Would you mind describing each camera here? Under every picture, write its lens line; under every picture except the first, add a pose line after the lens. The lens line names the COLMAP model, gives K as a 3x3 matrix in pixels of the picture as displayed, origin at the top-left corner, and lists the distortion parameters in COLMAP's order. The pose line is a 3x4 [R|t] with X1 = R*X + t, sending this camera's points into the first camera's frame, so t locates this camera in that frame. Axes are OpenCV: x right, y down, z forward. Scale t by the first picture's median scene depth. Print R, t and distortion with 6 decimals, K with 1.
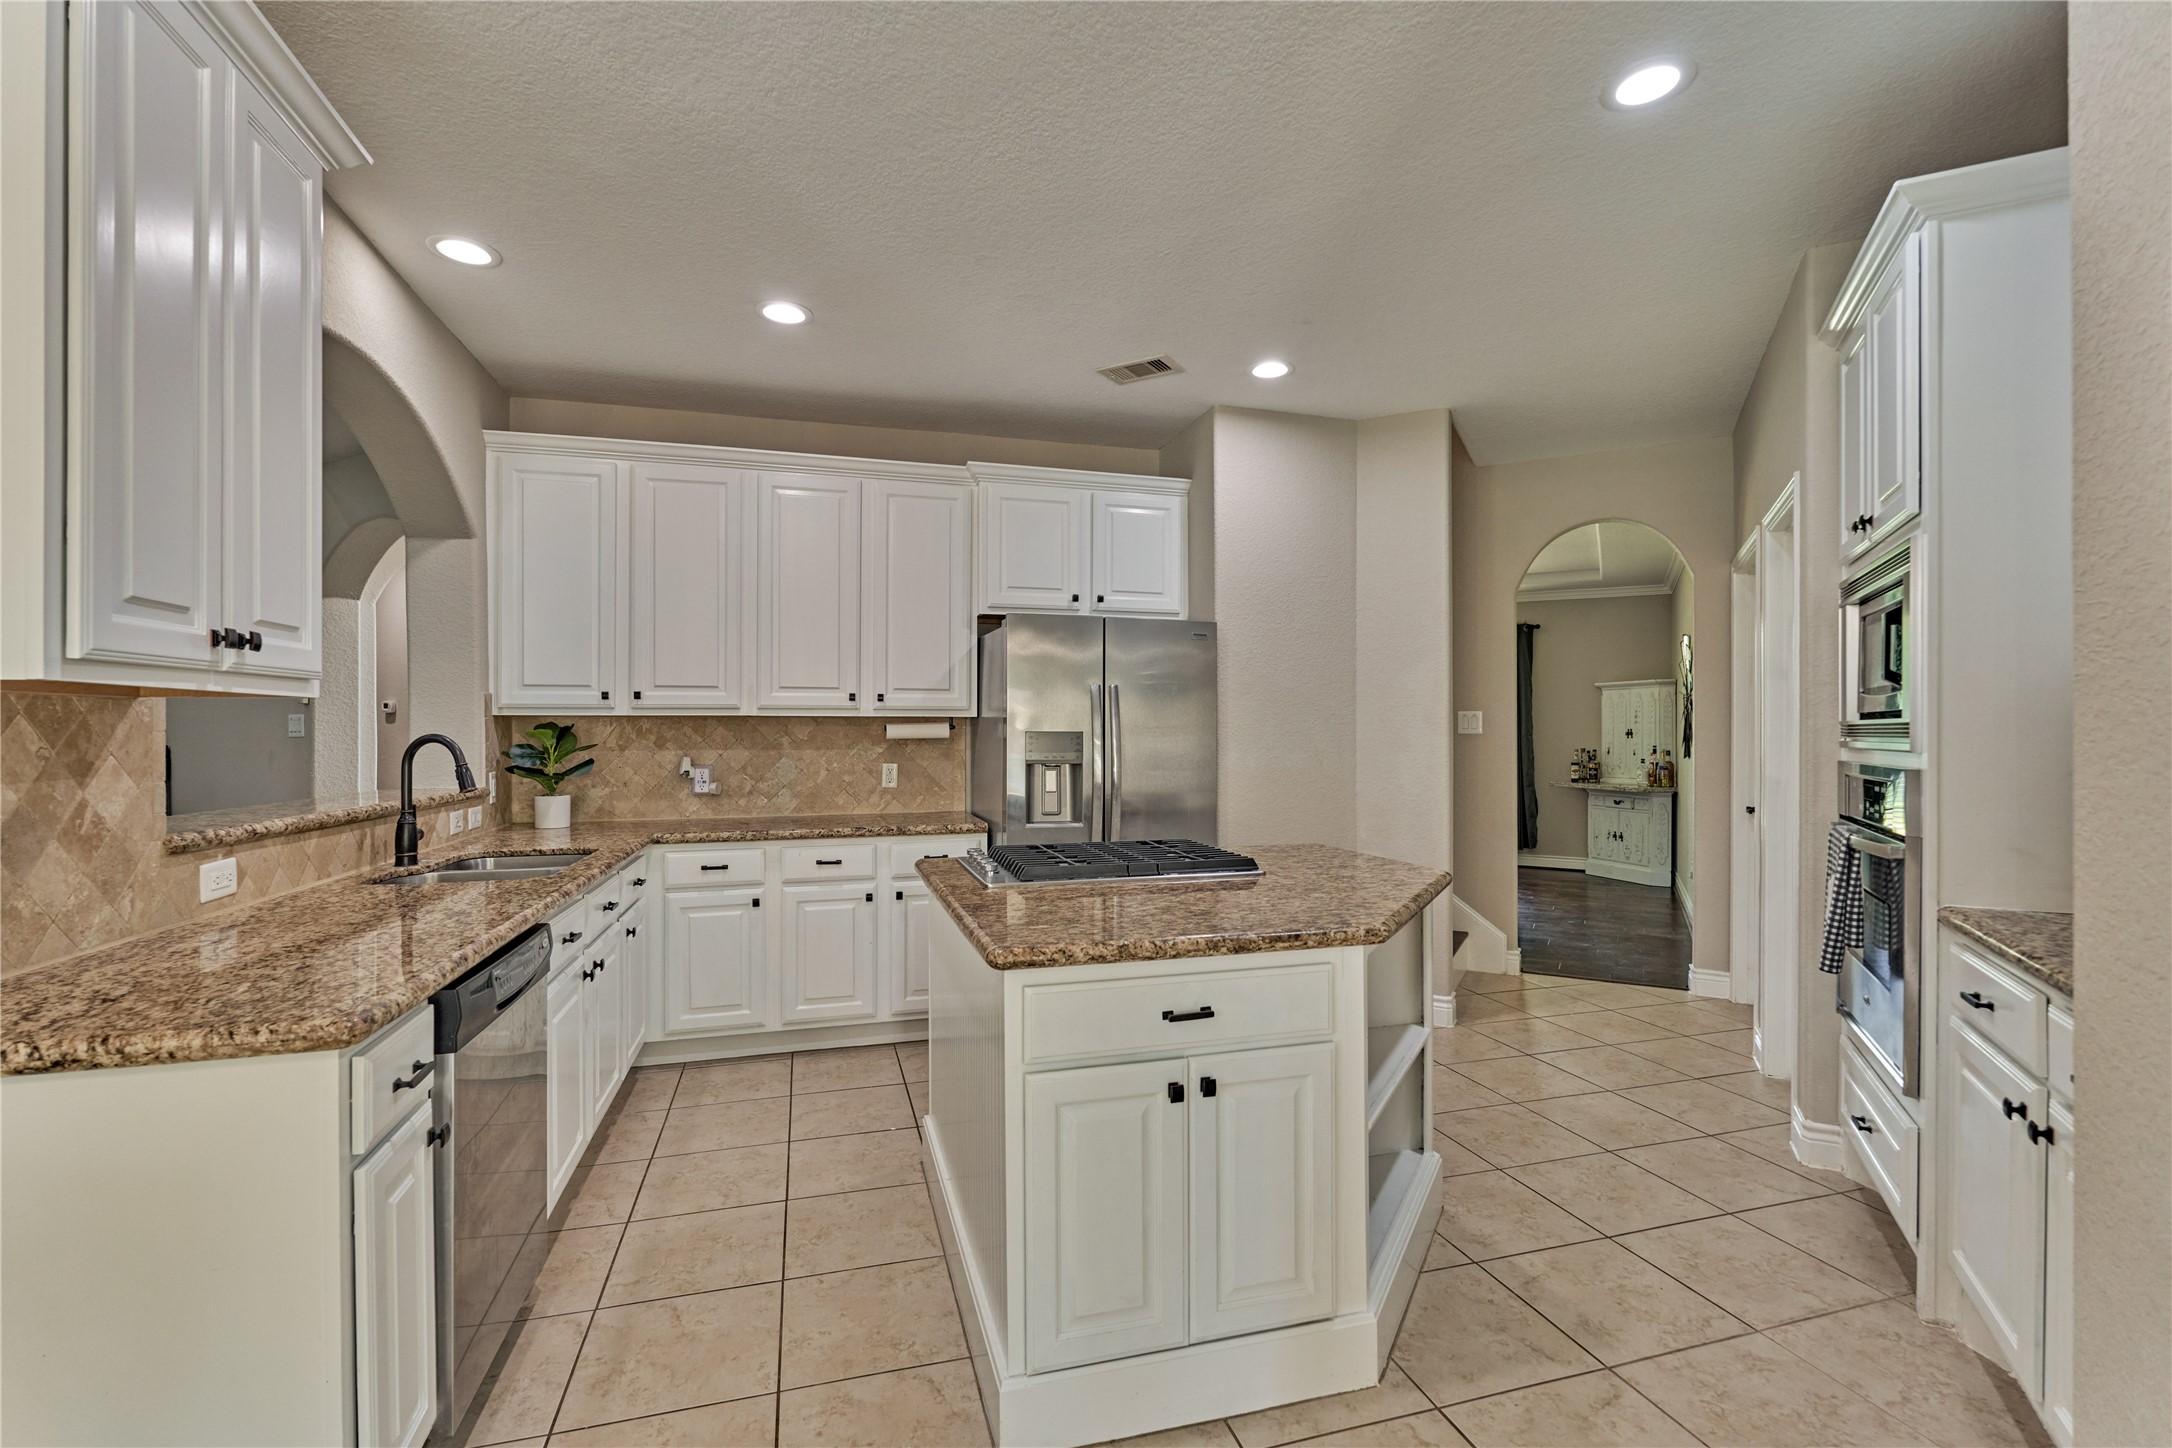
lens RADIAL K [[960.3, 0, 1084.3], [0, 960.3, 727.8], [0, 0, 1]] dist [-0.012257, 0.006915]
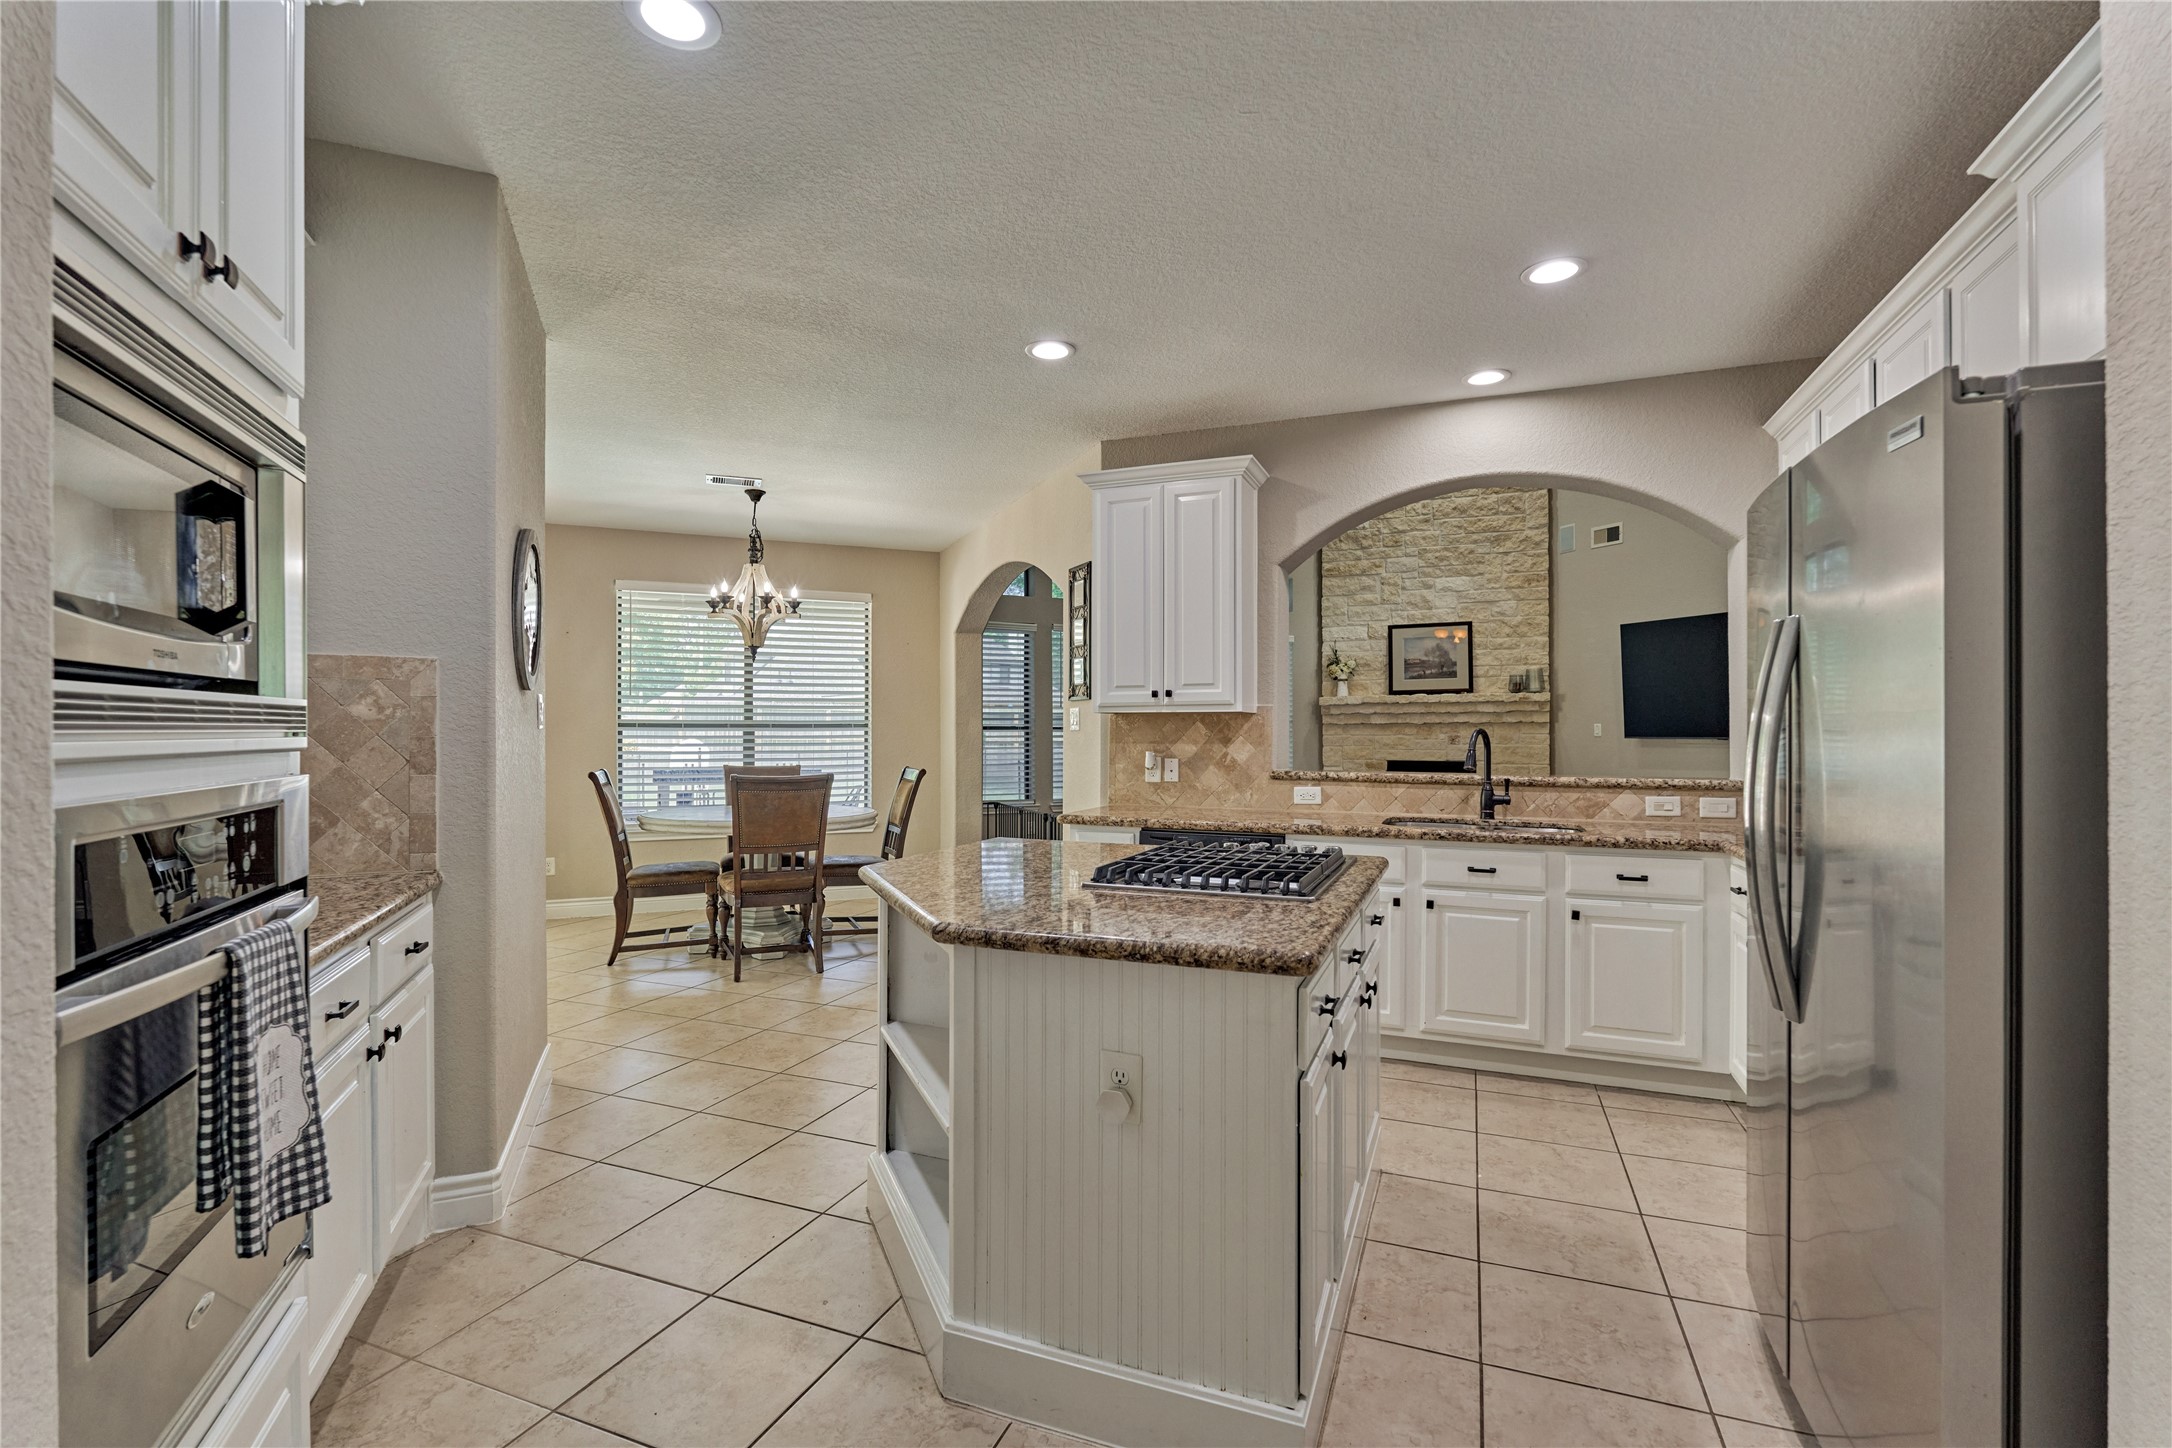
lens RADIAL K [[960.3, 0, 1084.3], [0, 960.3, 727.8], [0, 0, 1]] dist [-0.012257, 0.006915]
pose [[-0.619376, -0.000393, -0.785095, 0.737575], [0.003241, 0.999990, -0.003057, 0.007570], [0.785088, -0.004438, -0.619368, 1.303173]]
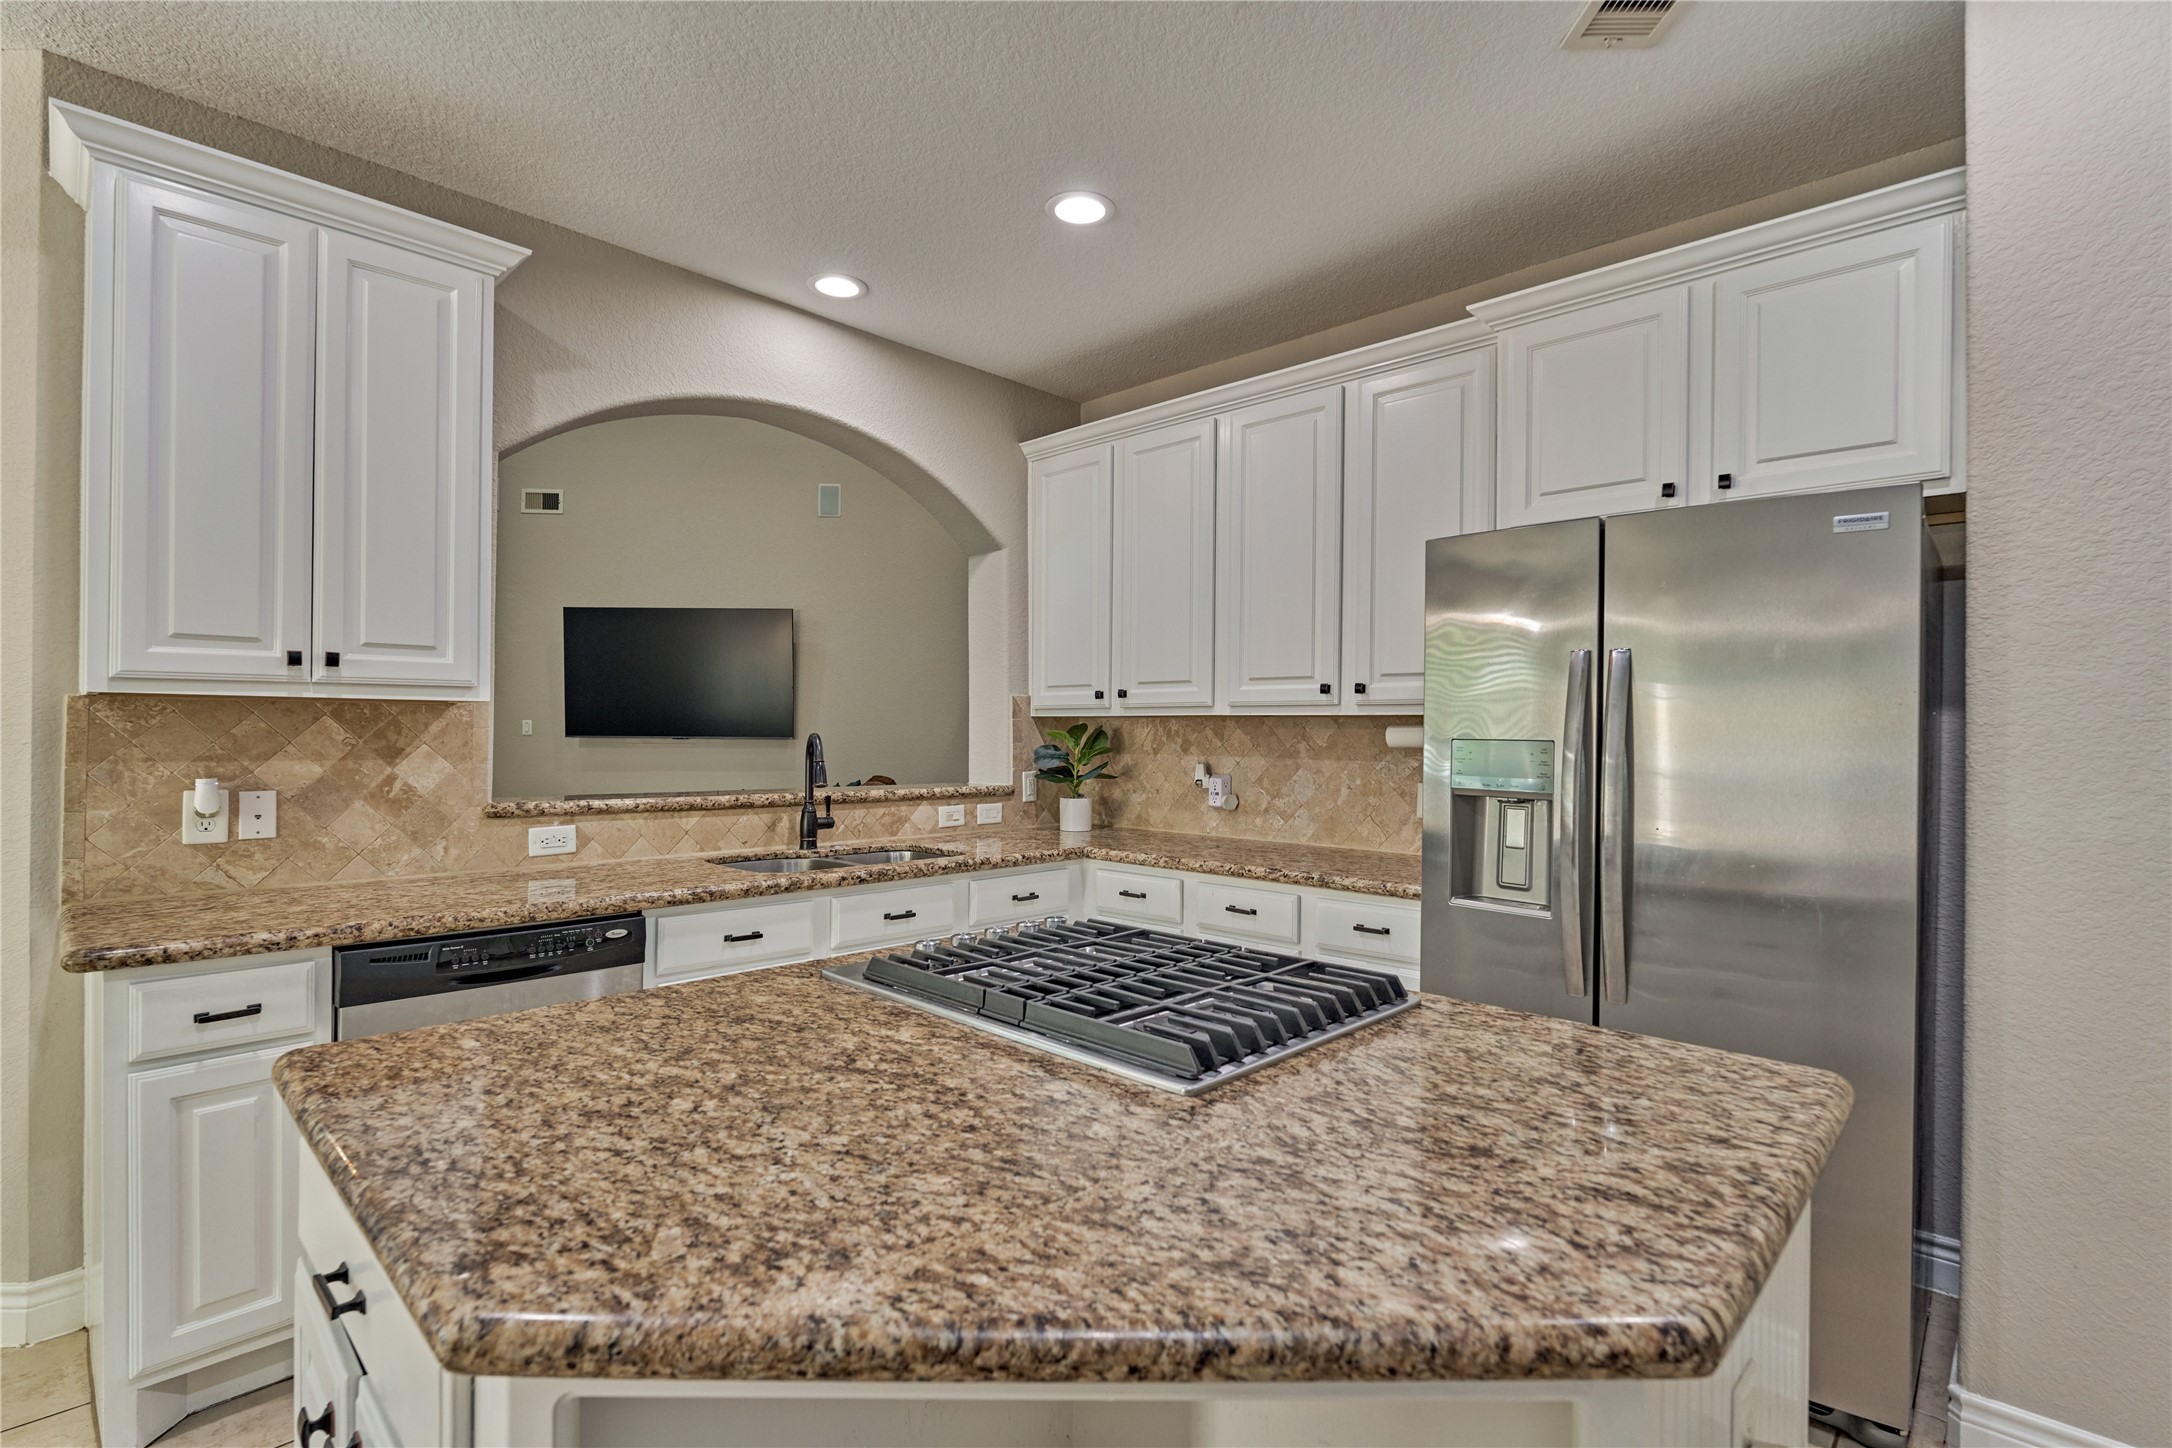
lens RADIAL K [[1018.5, 0, 1087.2], [0, 1018.5, 728.1], [0, 0, 1]] dist [-0.000348, -0.000755]
pose [[0.500483, 0.003424, -0.865740, 0.457120], [-0.007074, 0.999975, -0.000134, -0.001199], [0.865718, 0.006191, 0.500494, 0.626258]]
